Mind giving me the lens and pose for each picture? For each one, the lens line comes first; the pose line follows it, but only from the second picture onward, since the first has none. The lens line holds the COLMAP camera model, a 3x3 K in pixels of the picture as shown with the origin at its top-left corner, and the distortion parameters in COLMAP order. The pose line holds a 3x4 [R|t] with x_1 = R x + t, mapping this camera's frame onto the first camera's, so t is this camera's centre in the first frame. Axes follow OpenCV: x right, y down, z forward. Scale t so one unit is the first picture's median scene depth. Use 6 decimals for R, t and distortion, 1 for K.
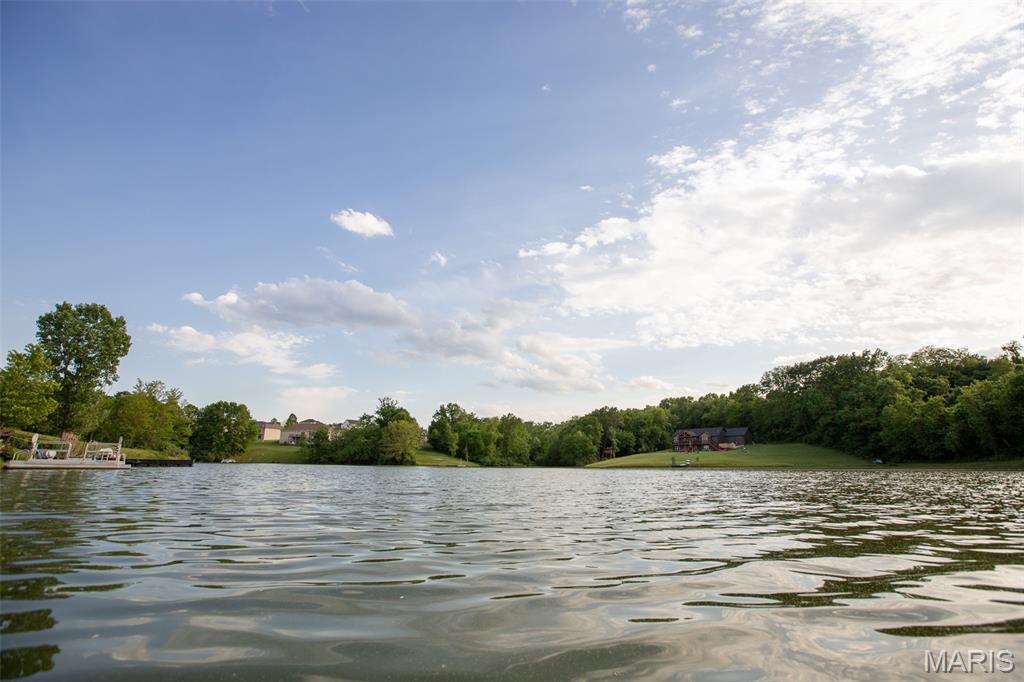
lens RADIAL K [[468.3, 0, 512.0], [0, 468.3, 341.0], [0, 0, 1]] dist [-0.053923, 0.021606]
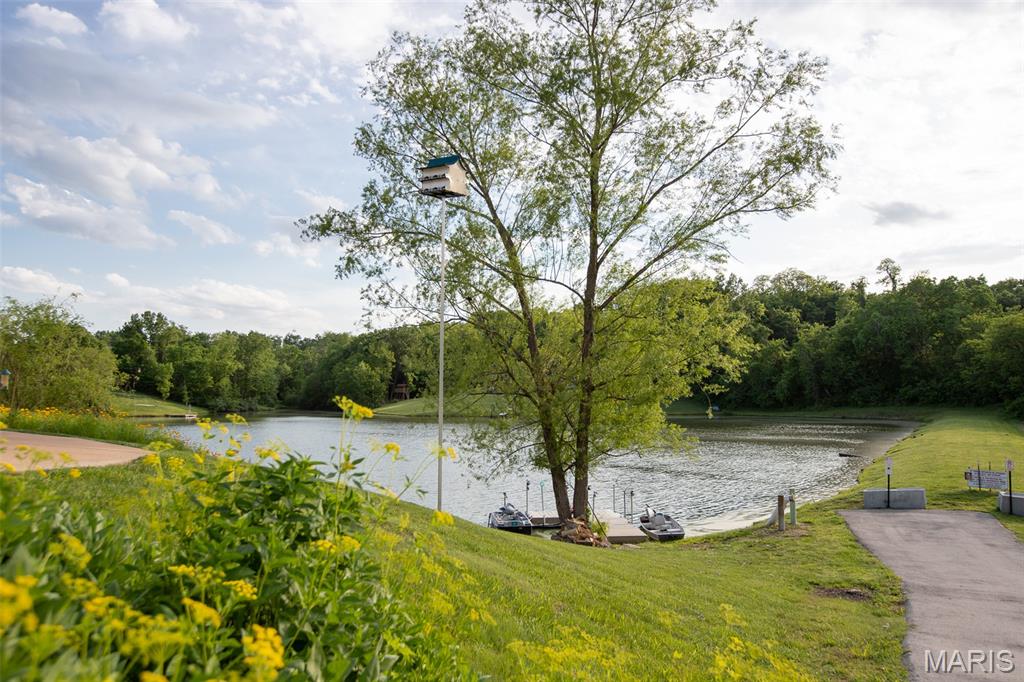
lens RADIAL K [[765.9, 0, 512.0], [0, 765.9, 341.0], [0, 0, 1]] dist [-0.015301, 0.004052]
pose [[0.929845, 0.019324, 0.367443, -0.067892], [-0.088504, 0.981048, 0.172373, -0.055008], [-0.357148, -0.192801, 0.913933, -0.120588]]
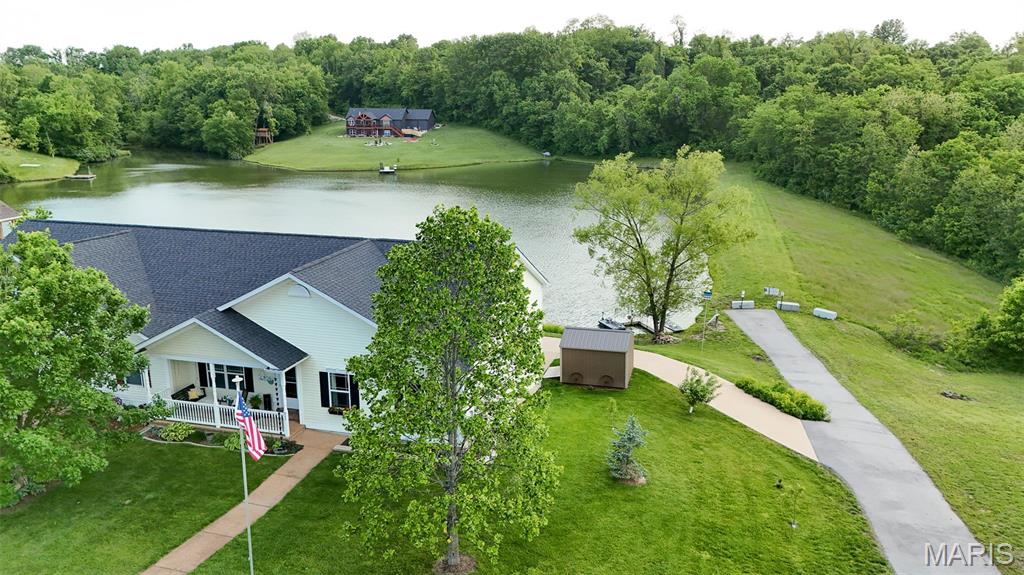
lens RADIAL K [[749.3, 0, 512.0], [0, 749.3, 287.5], [0, 0, 1]] dist [0.091106, -0.101403]
pose [[0.787071, -0.164866, 0.594423, -0.263568], [-0.152813, 0.881476, 0.446820, -0.167523], [-0.597635, -0.442515, 0.668590, -0.202196]]
